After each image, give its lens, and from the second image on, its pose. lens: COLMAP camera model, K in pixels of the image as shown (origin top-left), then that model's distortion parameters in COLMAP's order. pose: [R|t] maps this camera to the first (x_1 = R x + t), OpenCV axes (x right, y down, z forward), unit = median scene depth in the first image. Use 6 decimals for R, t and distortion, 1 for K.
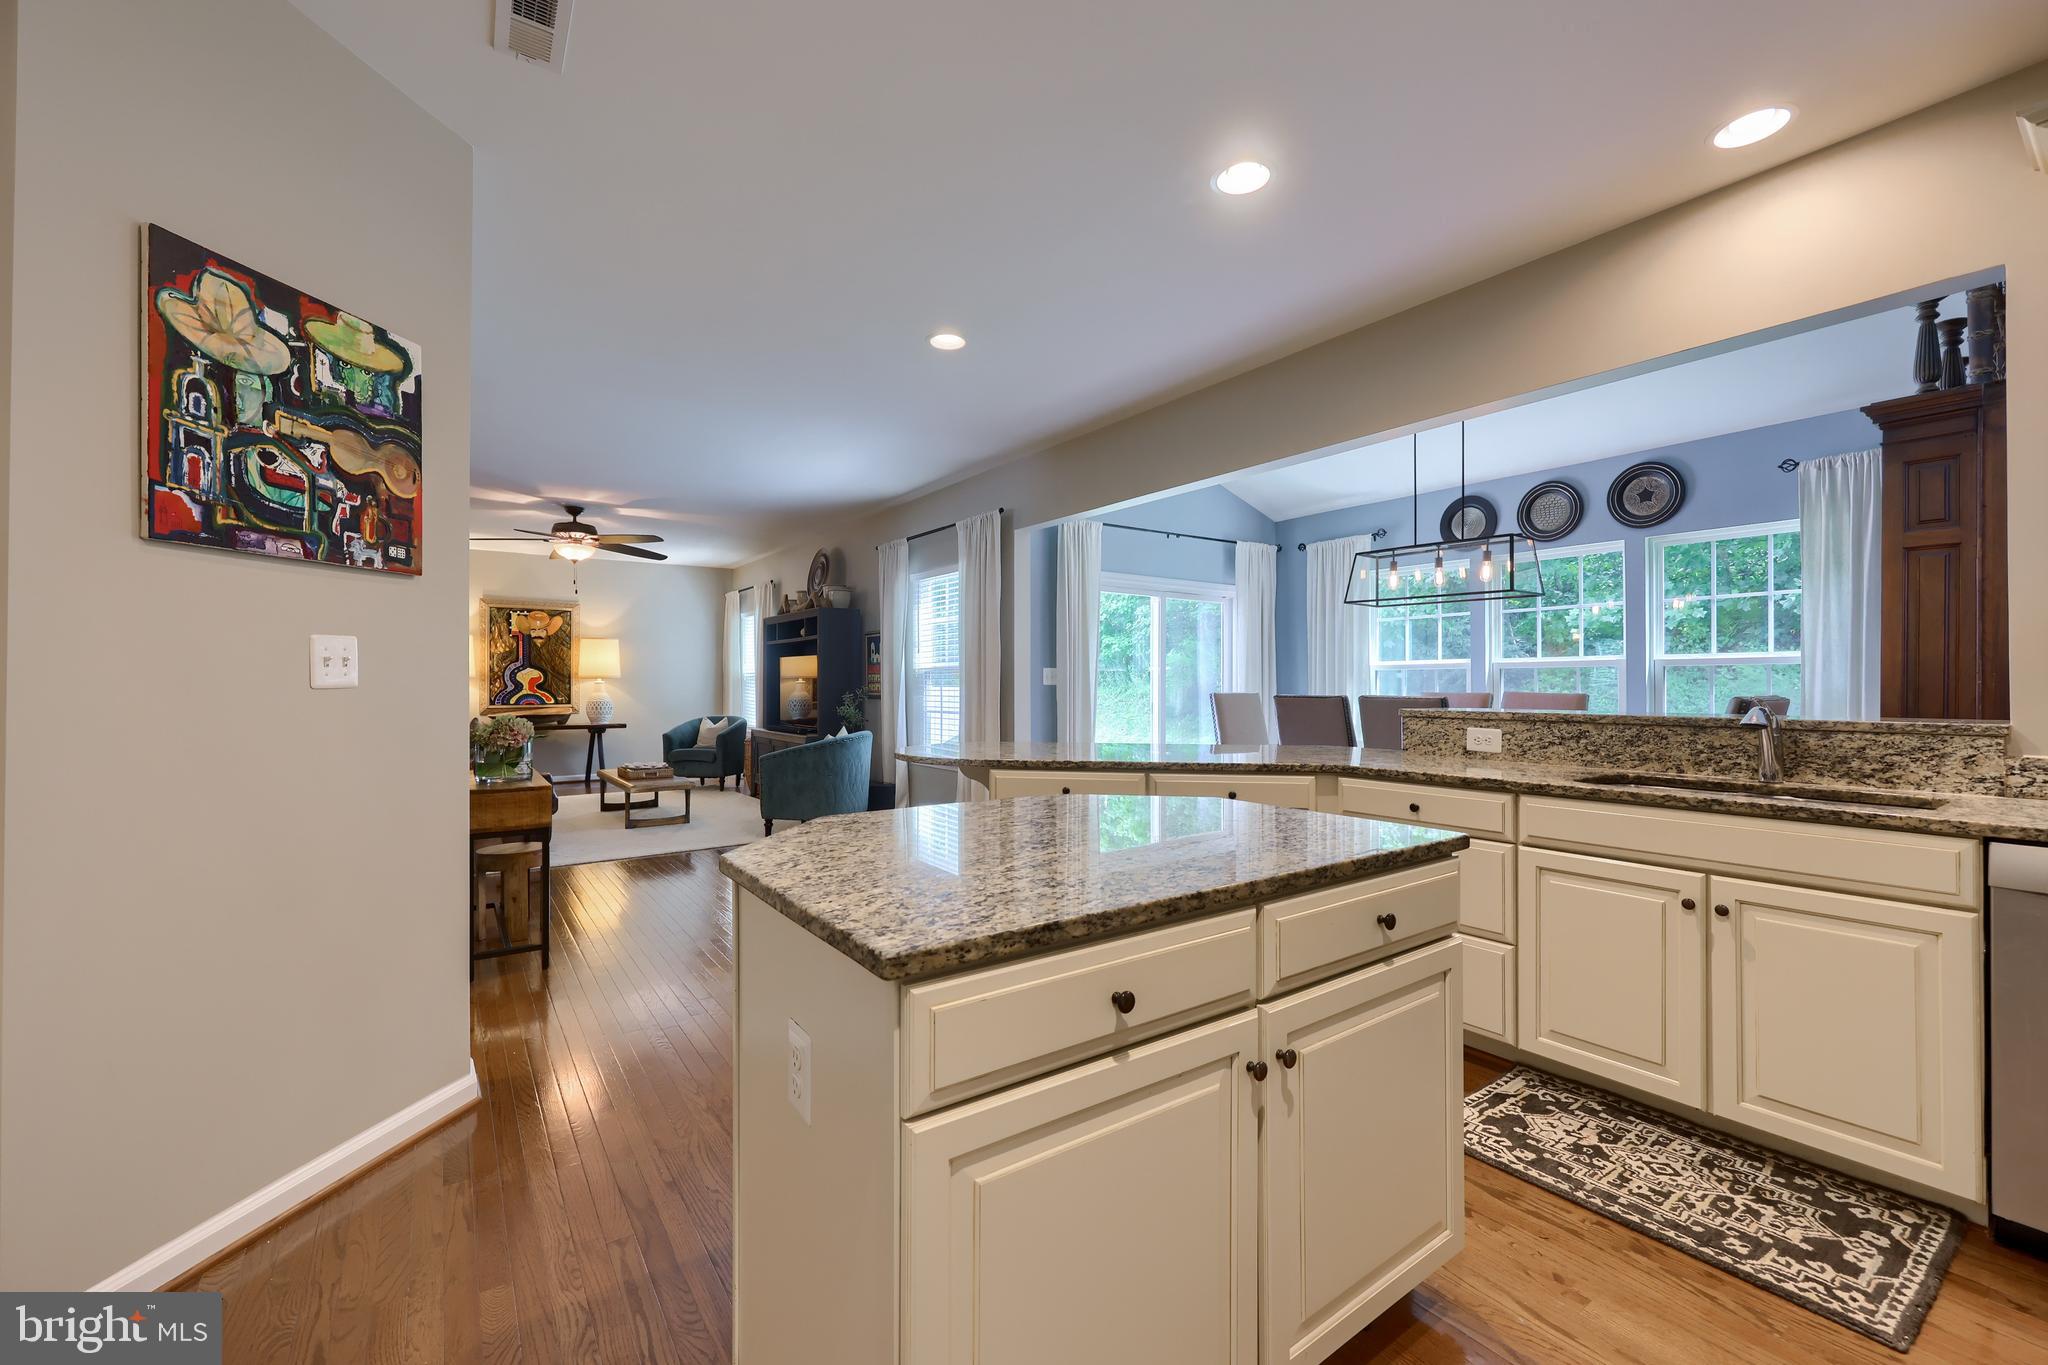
lens RADIAL K [[831.3, 0, 1026.4], [0, 831.3, 681.2], [0, 0, 1]] dist [-0.001043, 0.000175]
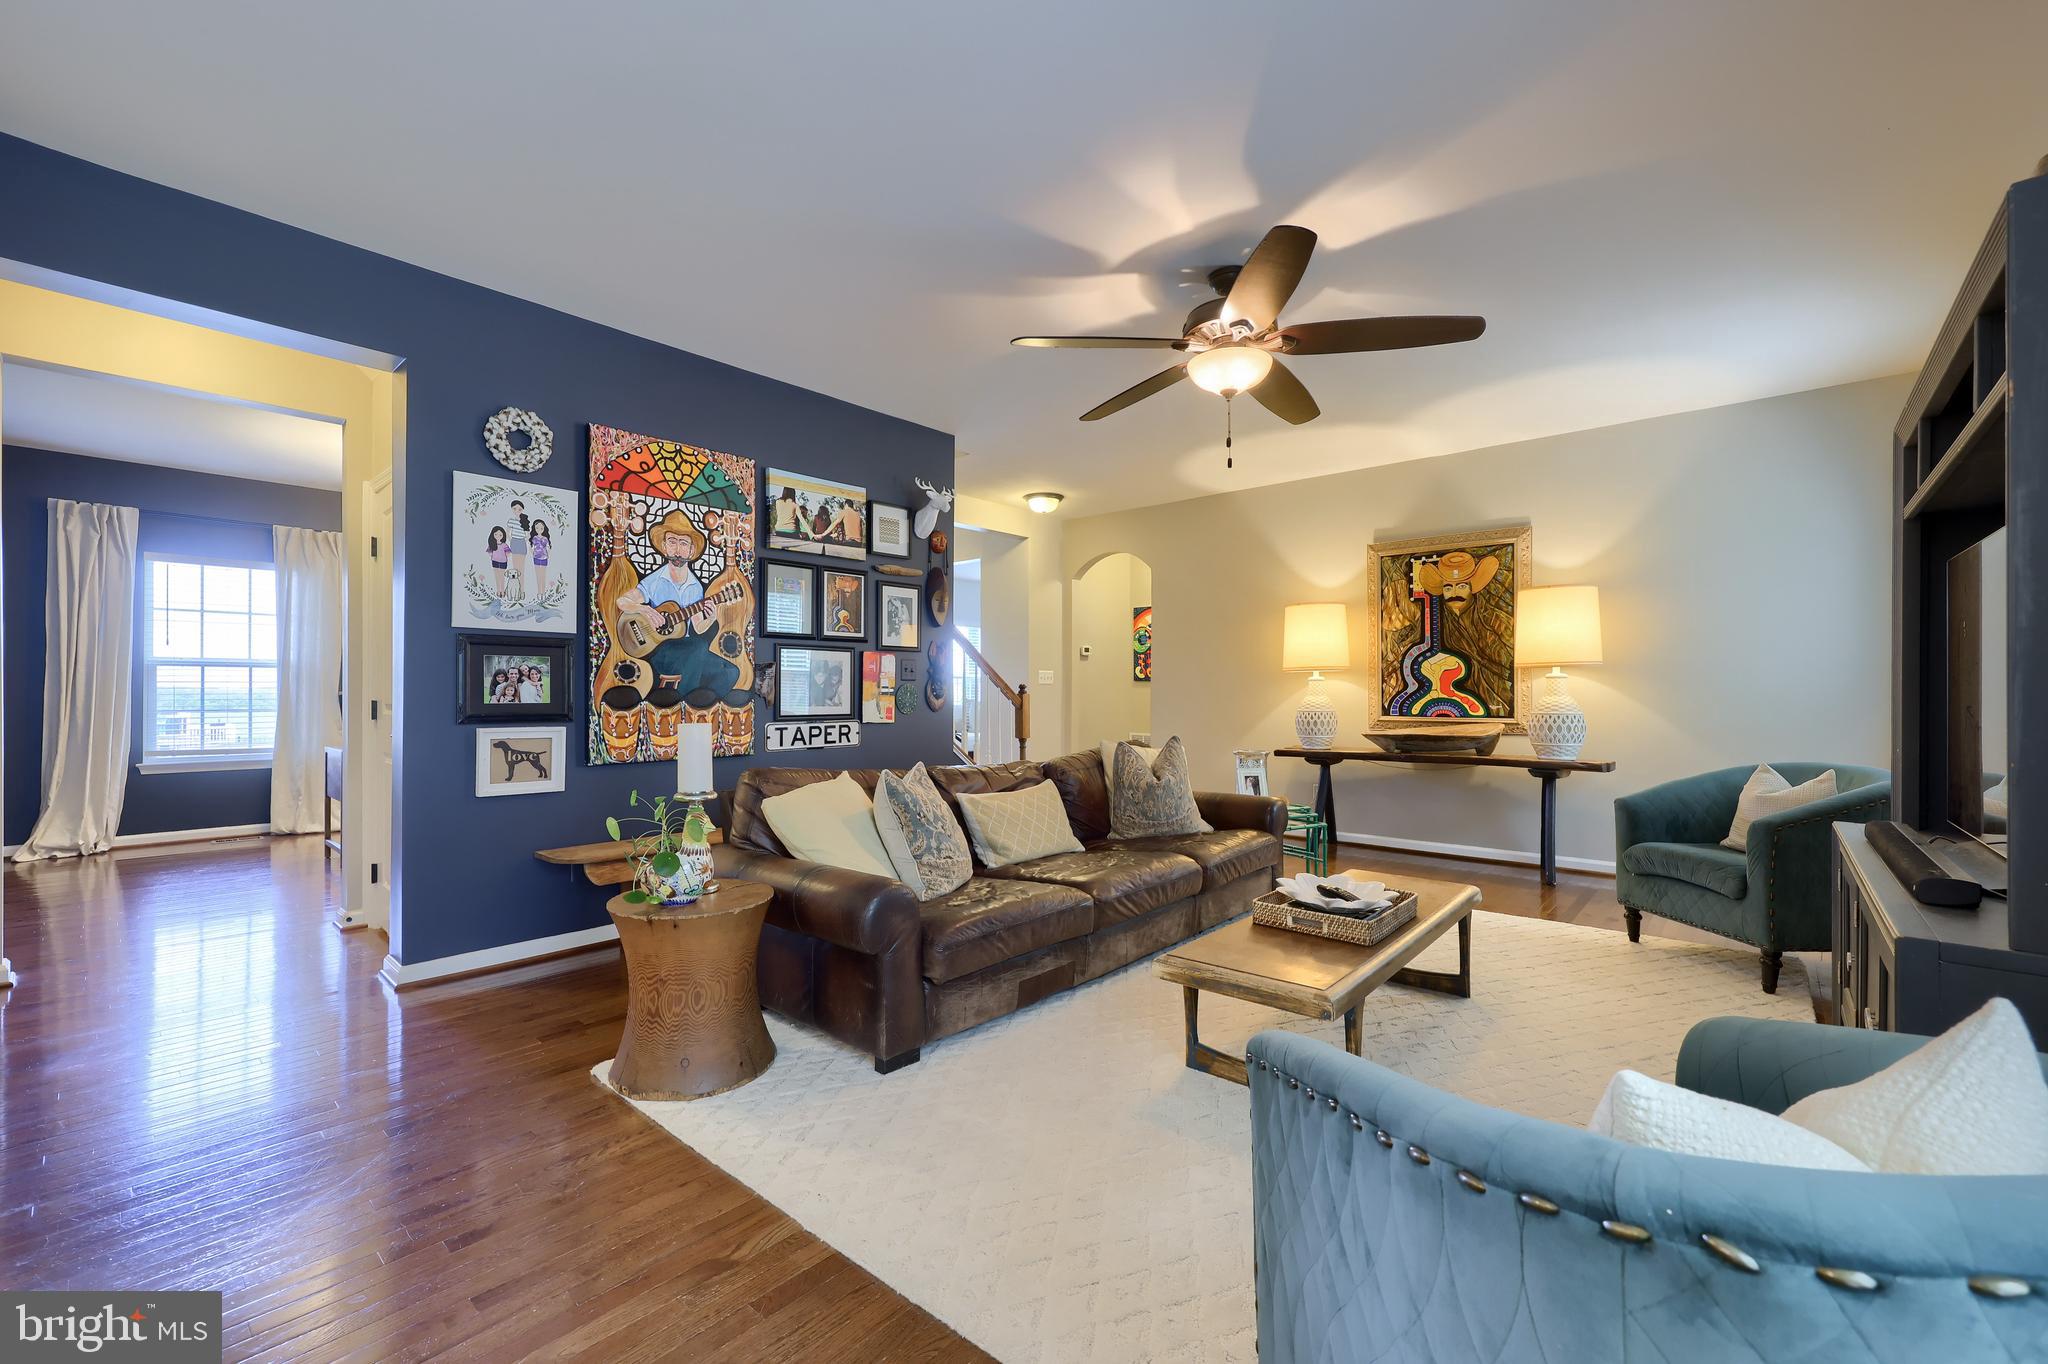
lens RADIAL K [[831.3, 0, 1031.7], [0, 831.3, 683.2], [0, 0, 1]] dist [-0.001043, 0.000175]
pose [[0.216693, -0.010034, -0.976188, -0.422830], [-0.000075, 0.999947, -0.010295, 0.046075], [0.976240, 0.002304, 0.216680, 2.544857]]
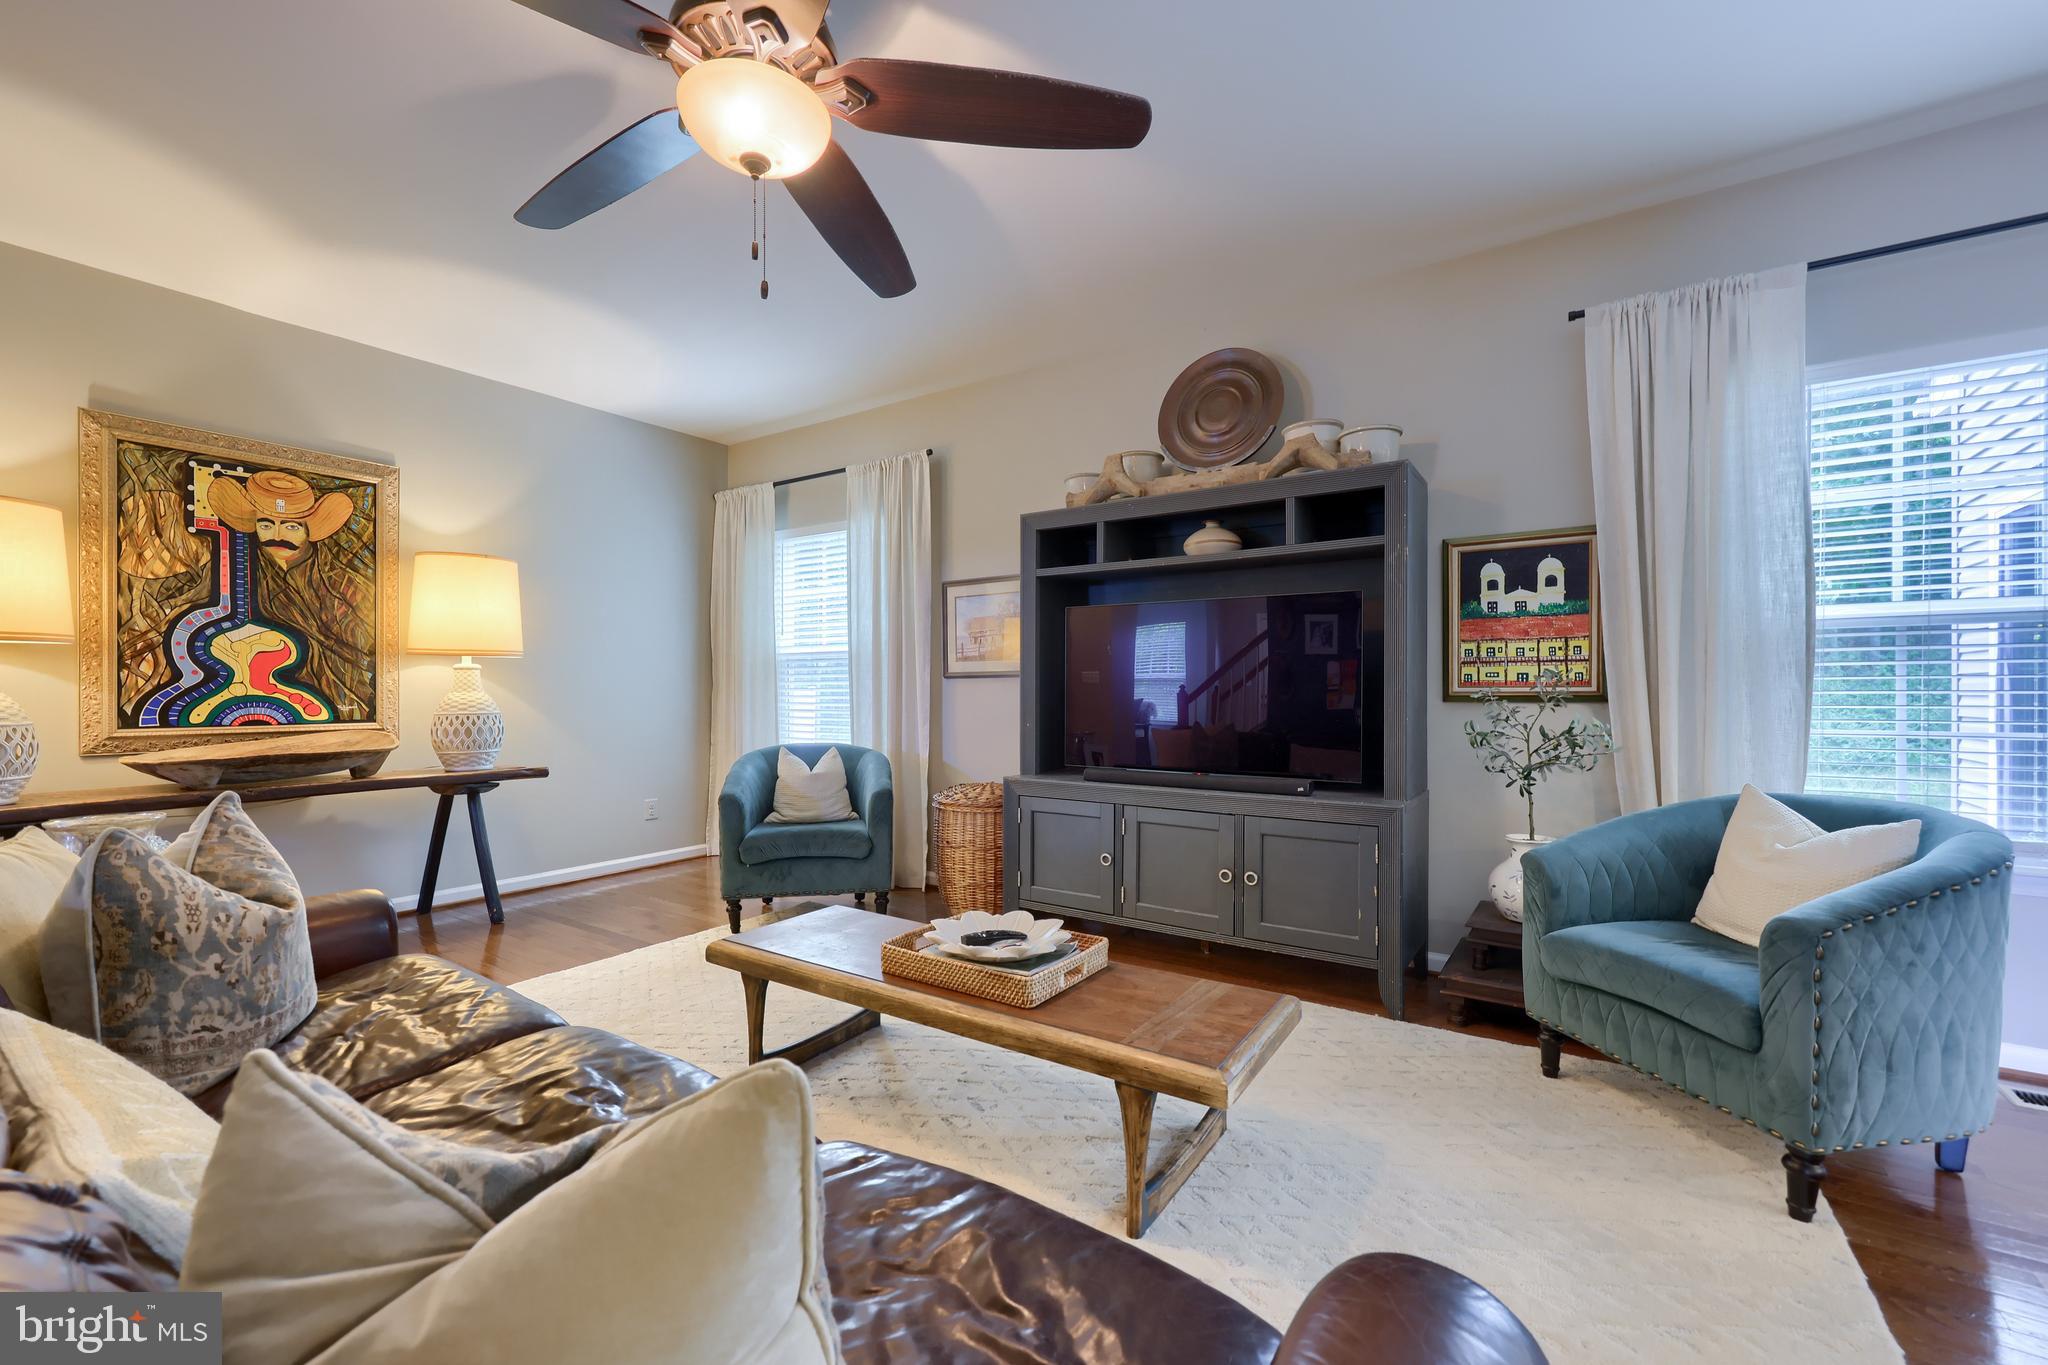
lens RADIAL K [[831.3, 0, 1033.1], [0, 831.3, 689.1], [0, 0, 1]] dist [-0.001043, 0.000175]
pose [[0.935844, 0.005162, 0.352376, -1.725447], [-0.006372, 0.999977, 0.002275, 0.039165], [-0.352356, -0.004374, 0.935856, 2.287865]]
